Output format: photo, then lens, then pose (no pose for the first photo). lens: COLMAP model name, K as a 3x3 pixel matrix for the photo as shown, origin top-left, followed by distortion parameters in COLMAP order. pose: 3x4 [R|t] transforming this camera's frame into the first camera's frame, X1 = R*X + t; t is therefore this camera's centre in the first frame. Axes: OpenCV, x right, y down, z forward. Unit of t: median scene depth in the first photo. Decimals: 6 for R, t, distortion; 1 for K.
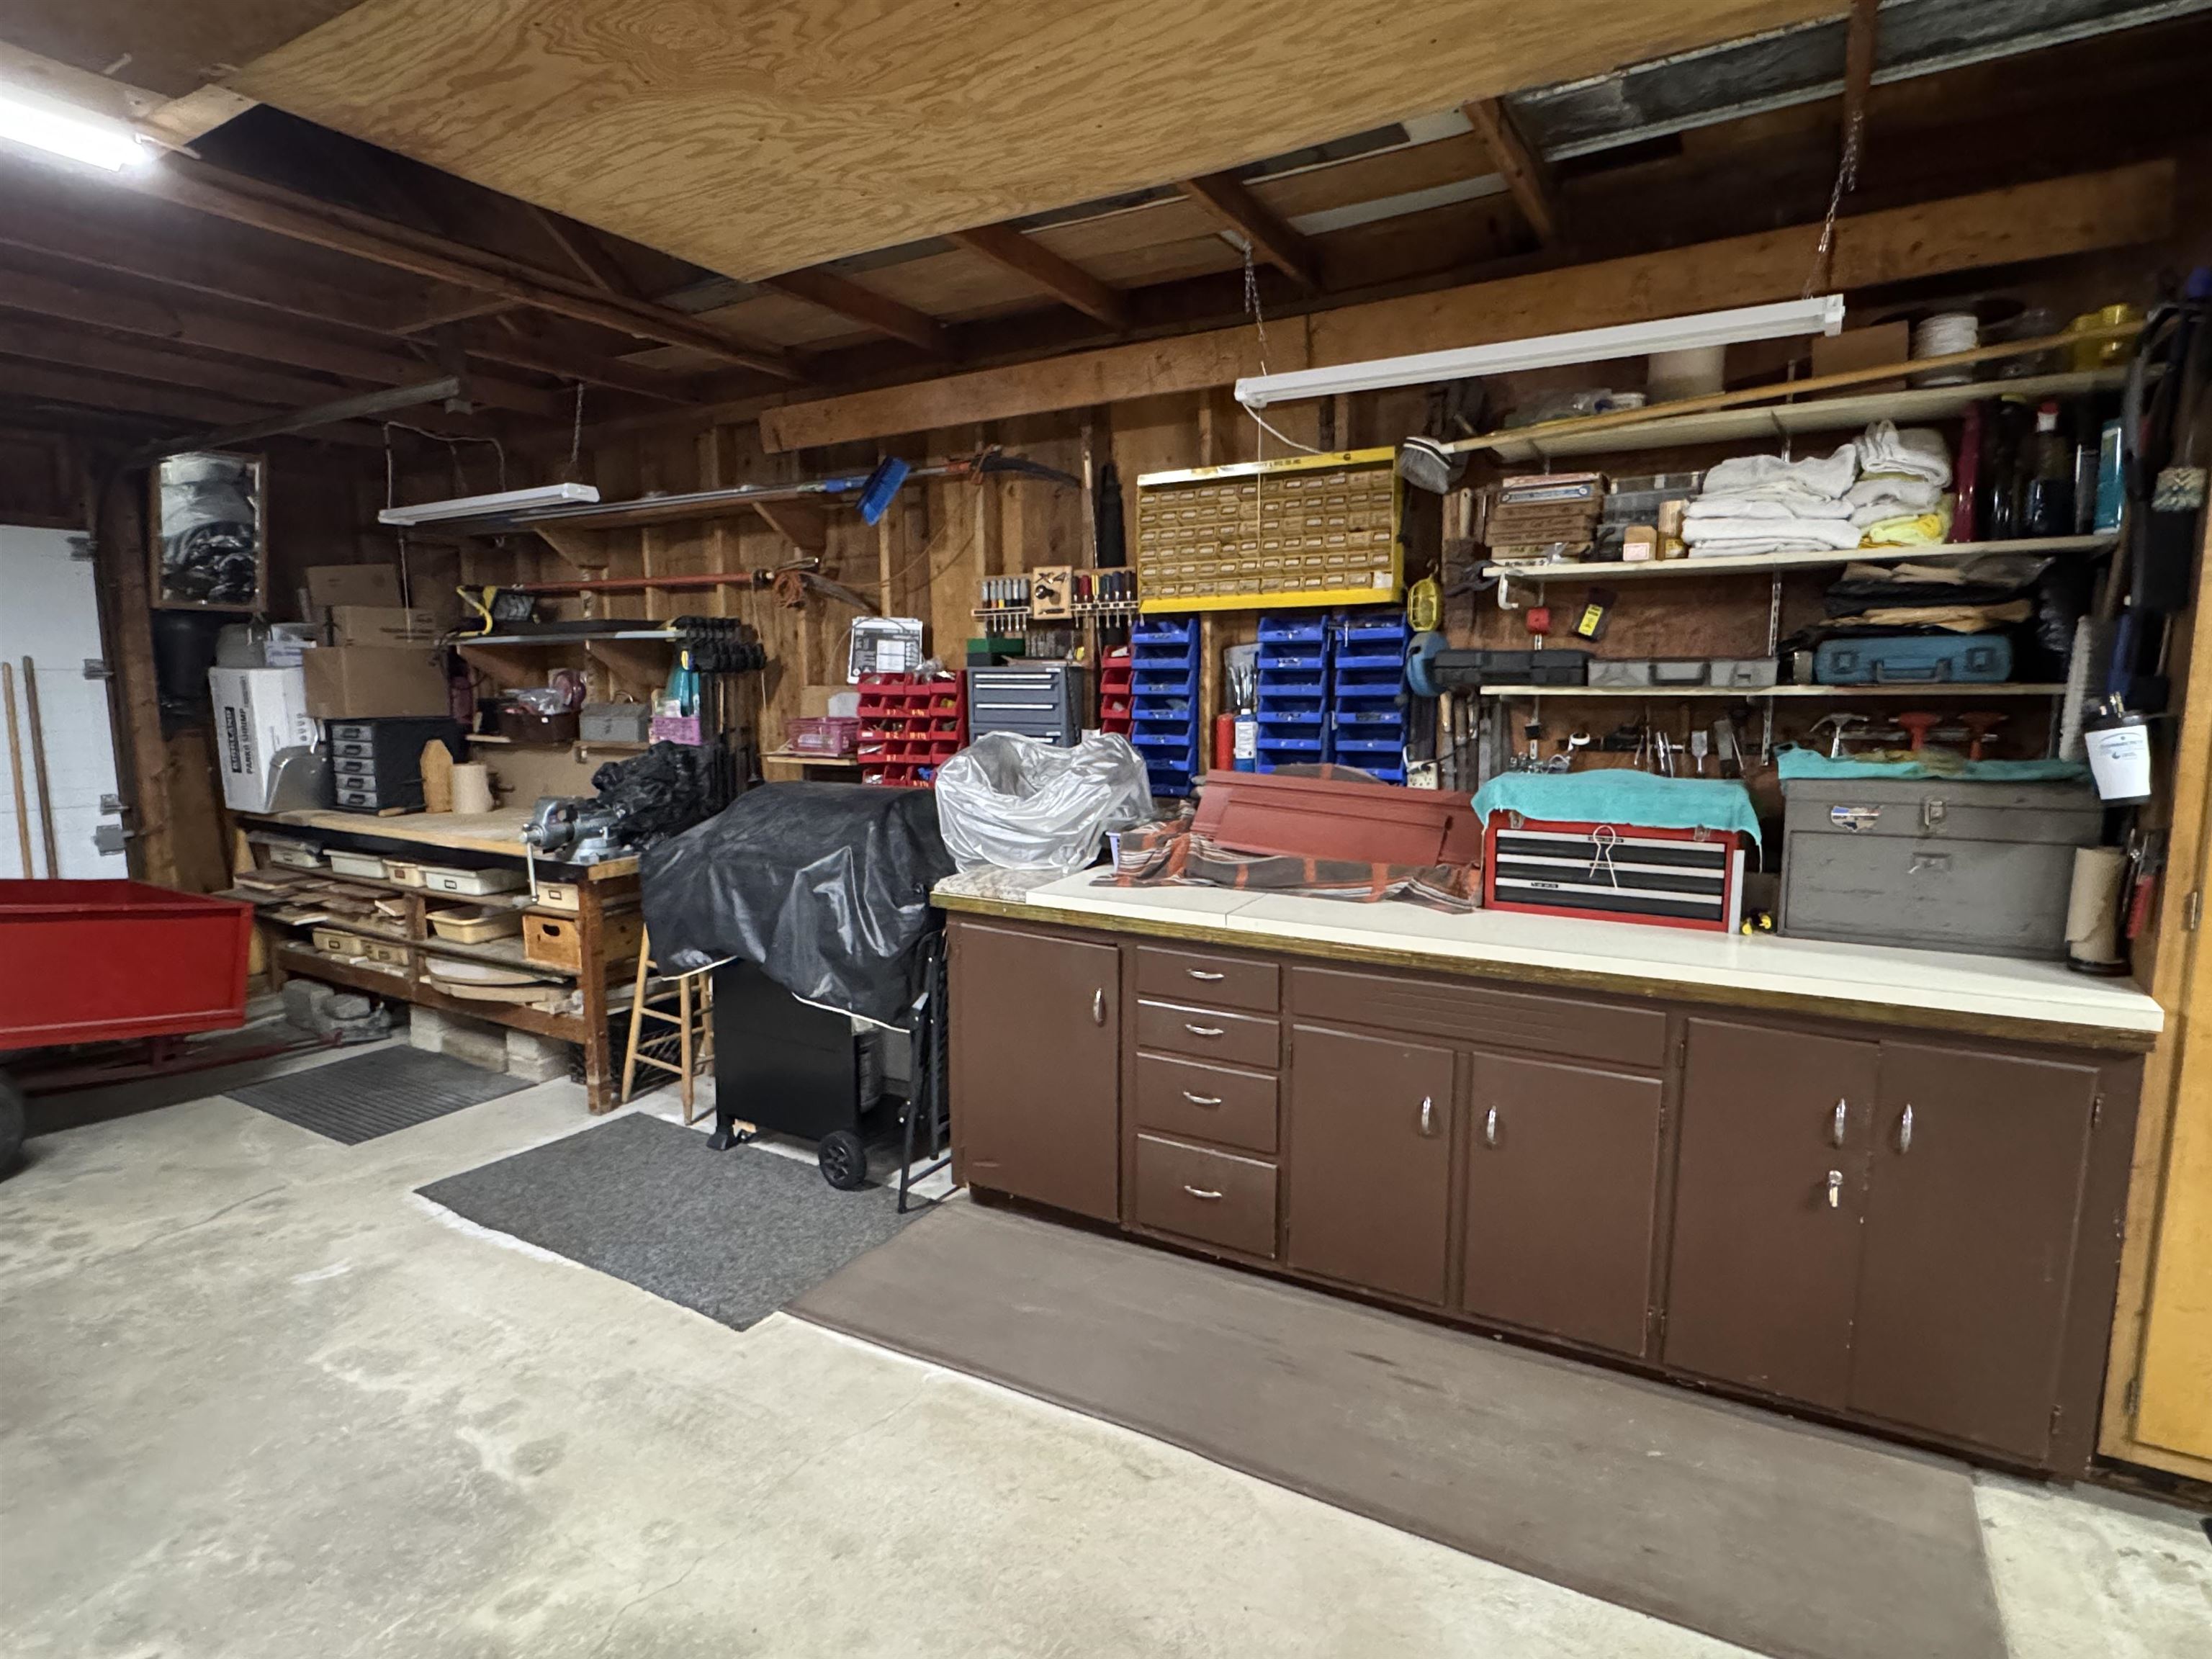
lens RADIAL K [[1179.2, 0, 1104.7], [0, 1179.2, 836.8], [0, 0, 1]] dist [-0.013568, -0.000118]
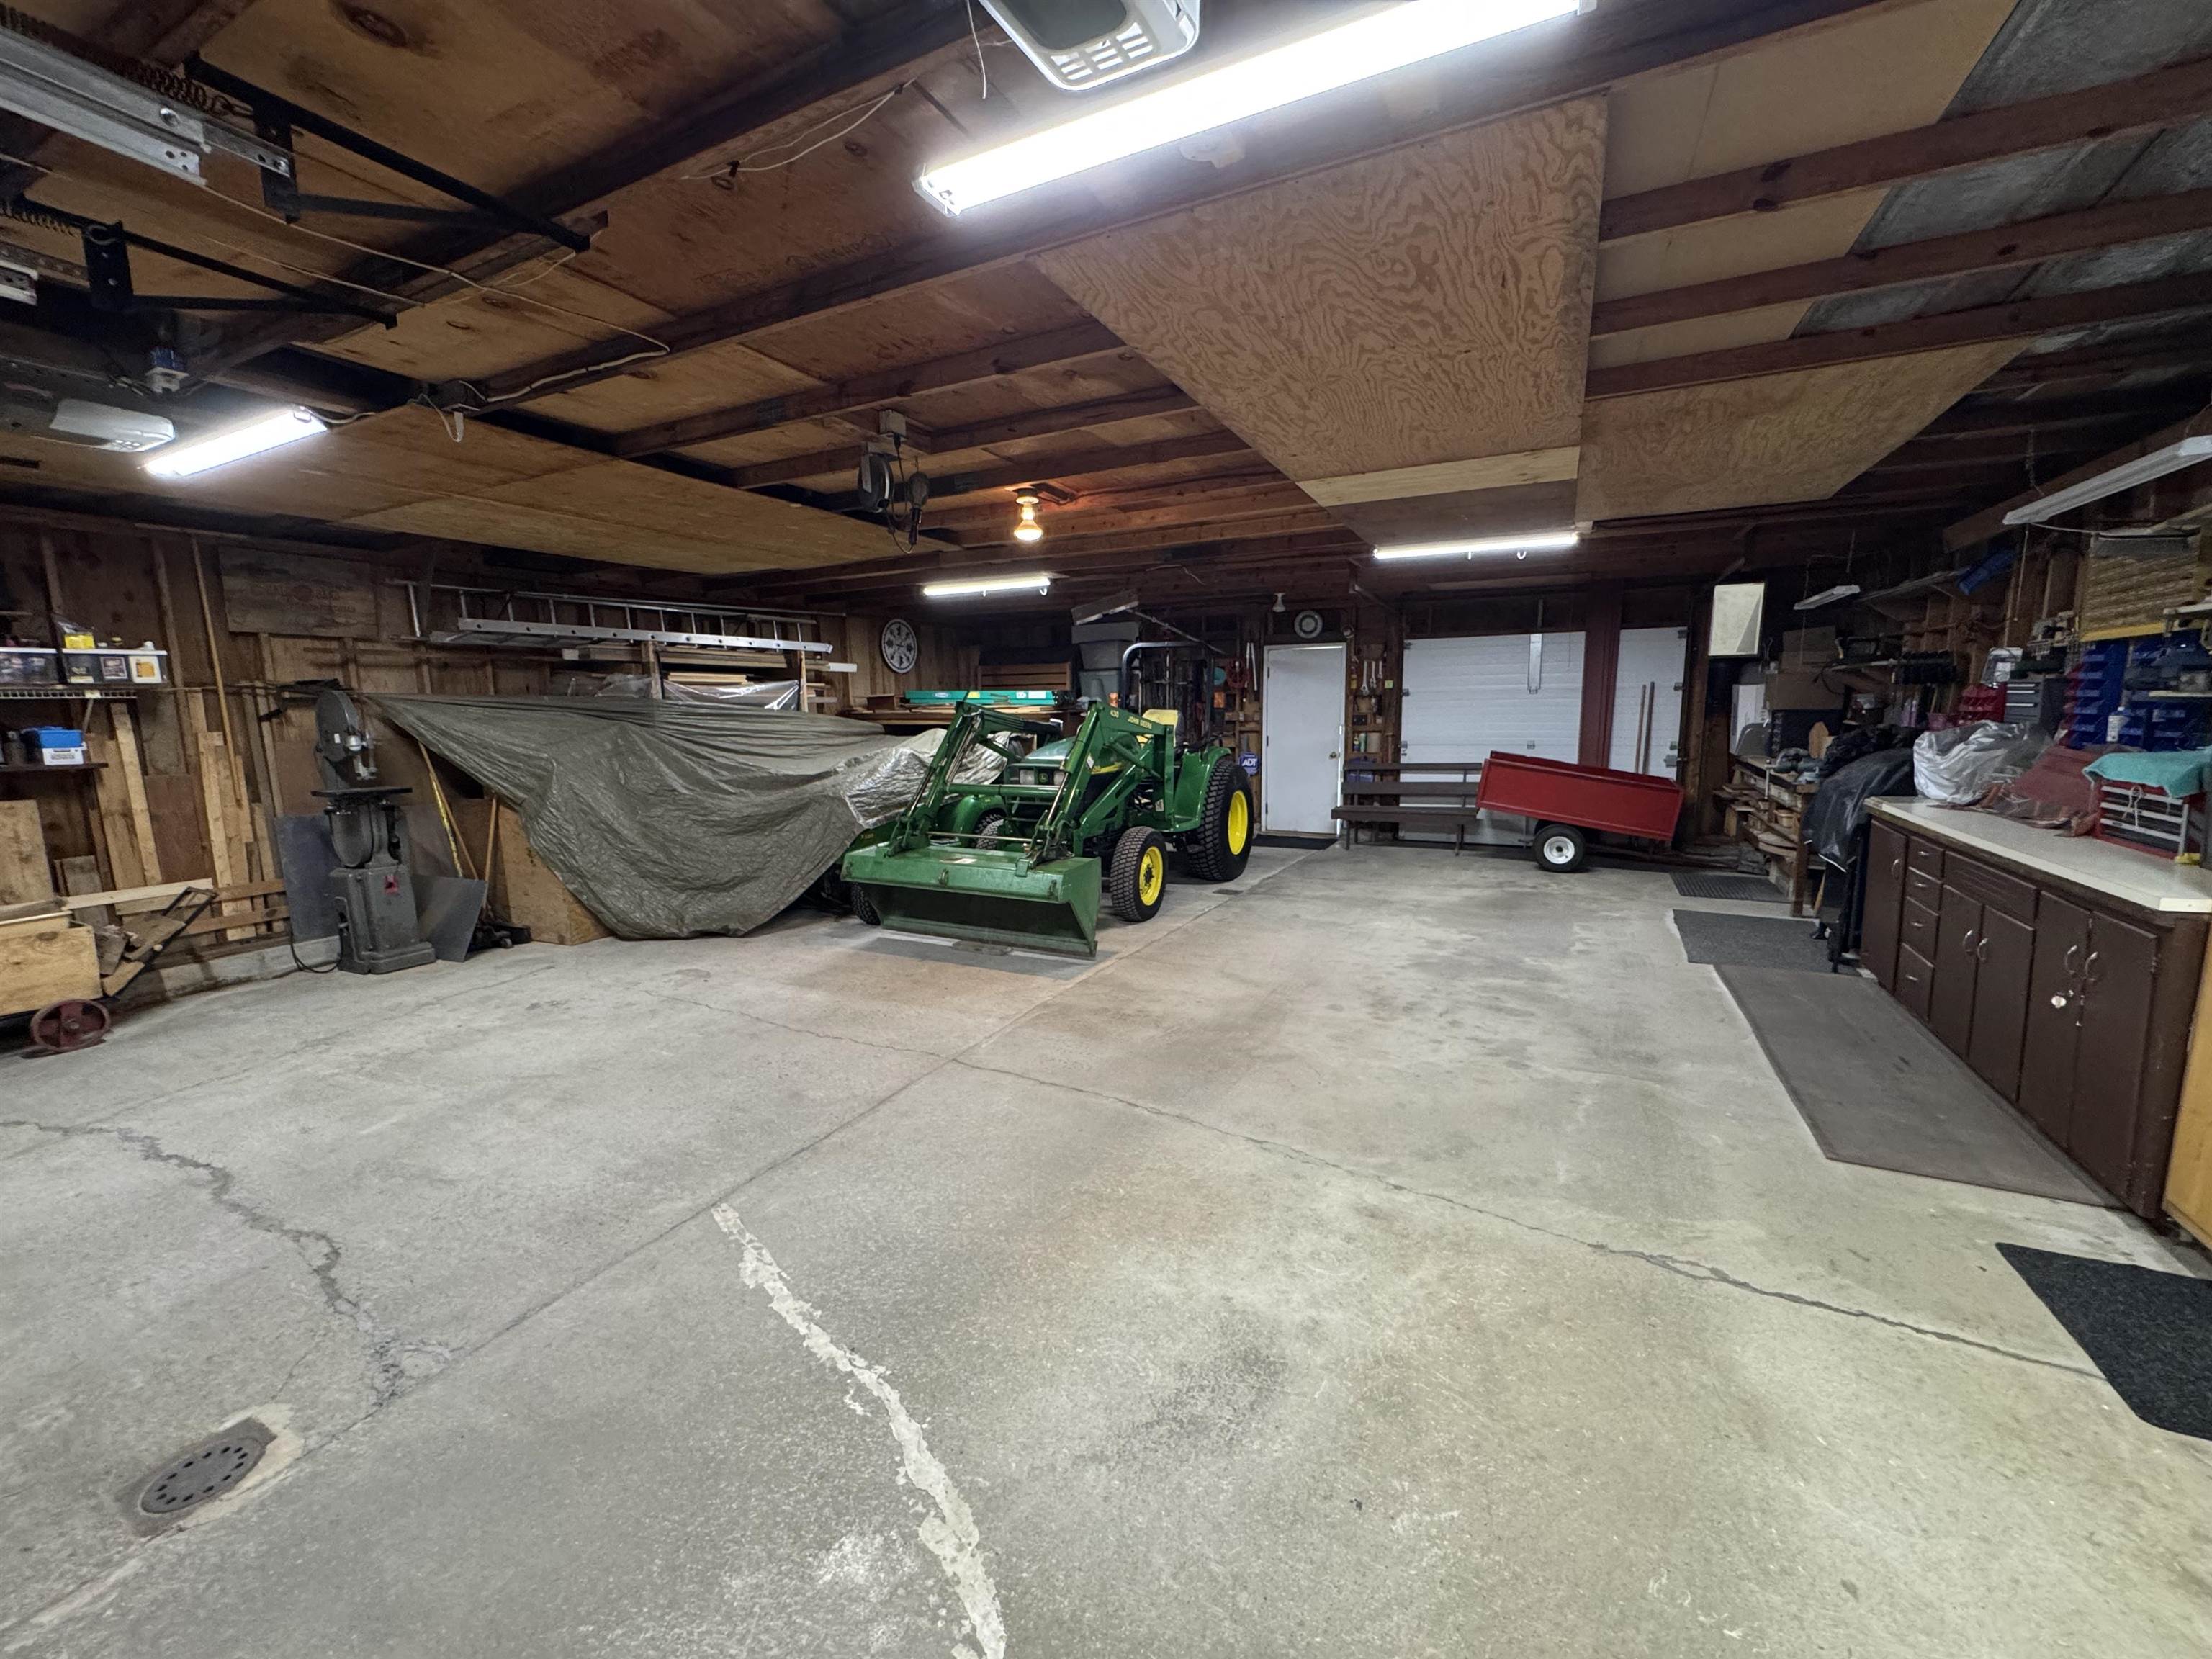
lens RADIAL K [[889.8, 0, 1106.0], [0, 889.8, 830.0], [0, 0, 1]] dist [-0.000193, -0.000060]
pose [[0.057797, 0.144237, -0.987854, 1.110693], [-0.117585, 0.983604, 0.136737, 0.035220], [0.991379, 0.108254, 0.073810, -0.283637]]
